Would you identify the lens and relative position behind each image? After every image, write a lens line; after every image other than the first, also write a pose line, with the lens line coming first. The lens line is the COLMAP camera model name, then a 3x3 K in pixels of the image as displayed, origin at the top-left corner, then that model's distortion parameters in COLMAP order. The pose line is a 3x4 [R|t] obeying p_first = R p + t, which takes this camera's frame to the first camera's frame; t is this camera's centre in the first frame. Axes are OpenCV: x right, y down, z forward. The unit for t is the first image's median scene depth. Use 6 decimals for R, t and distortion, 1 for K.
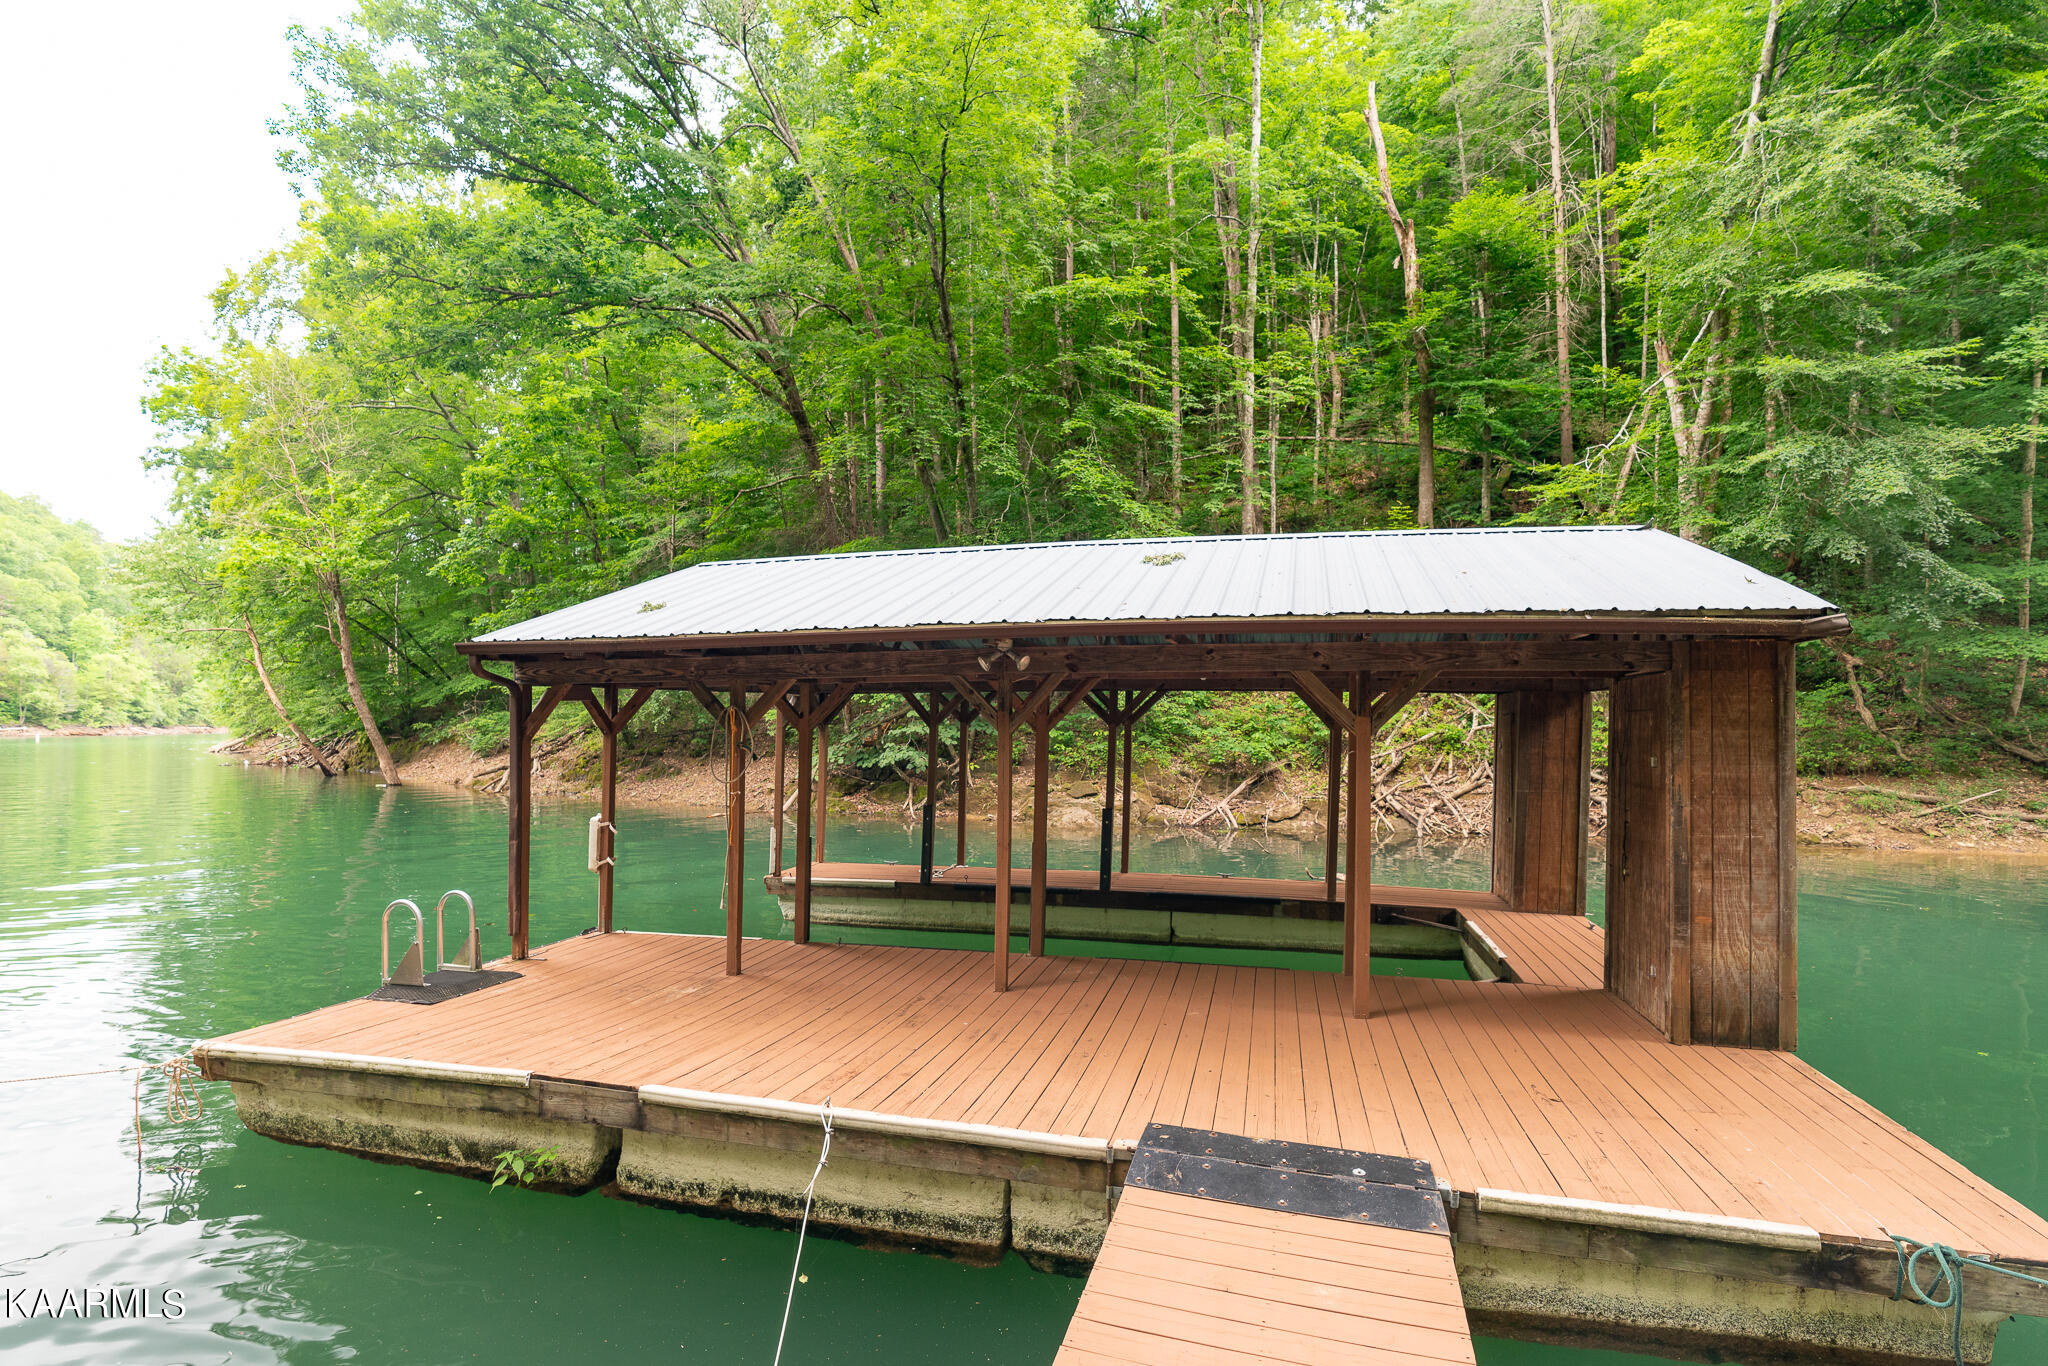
lens RADIAL K [[946.4, 0, 1021.7], [0, 946.4, 715.5], [0, 0, 1]] dist [-0.049778, -0.000029]
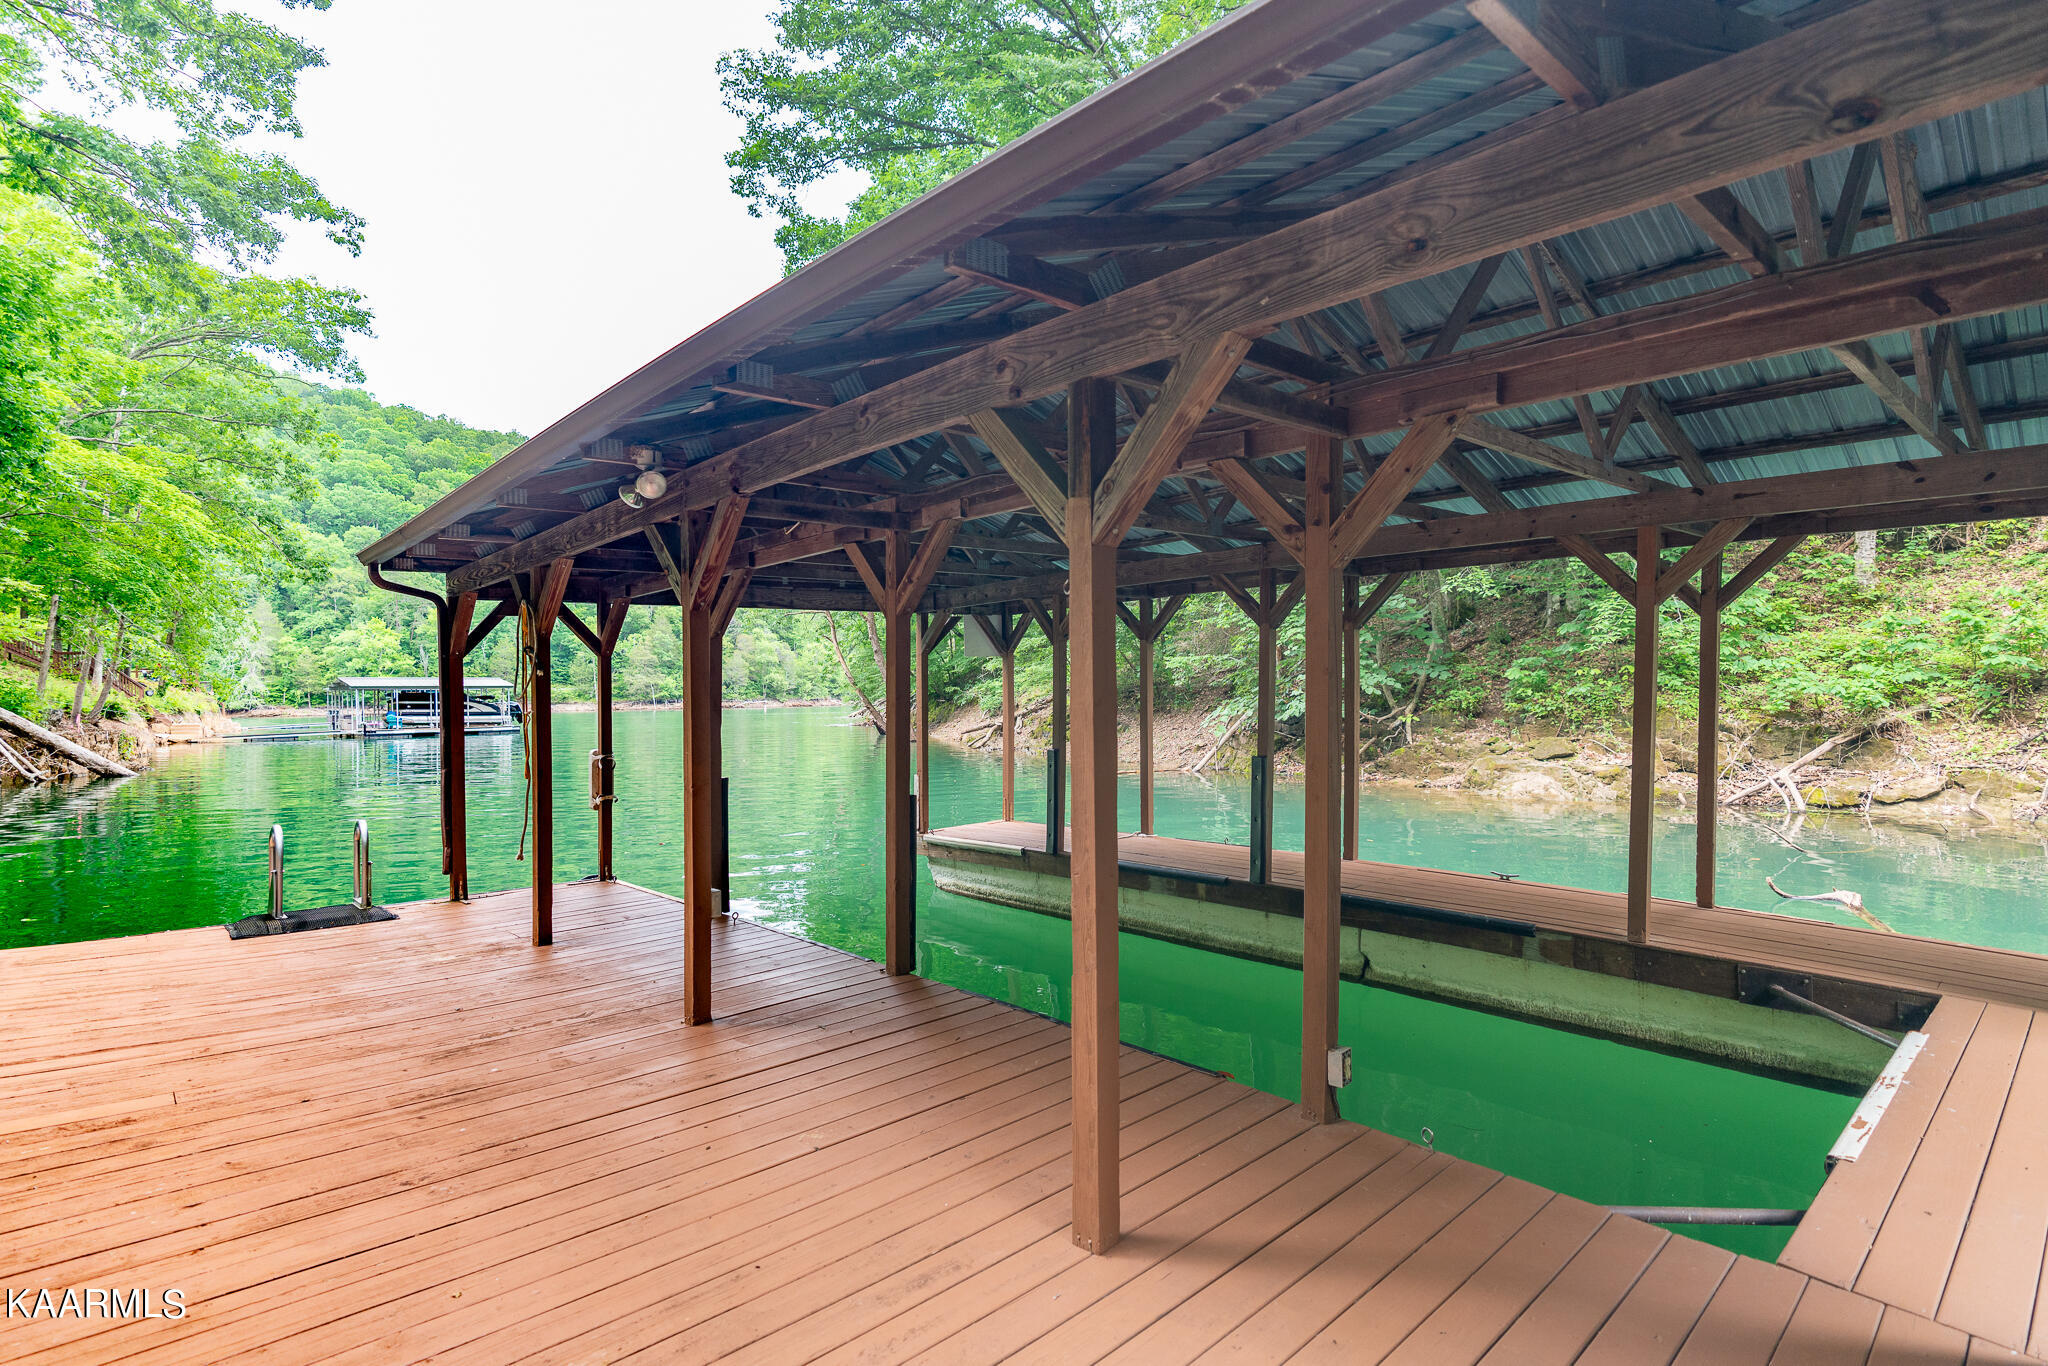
lens RADIAL K [[982.6, 0, 1024.0], [0, 982.6, 683.0], [0, 0, 1]] dist [-0.003746, -0.000276]
pose [[0.846724, -0.021175, -0.531611, 0.131189], [0.024441, 0.999701, -0.000892, 0.018991], [0.531471, -0.012237, 0.846988, 0.146085]]
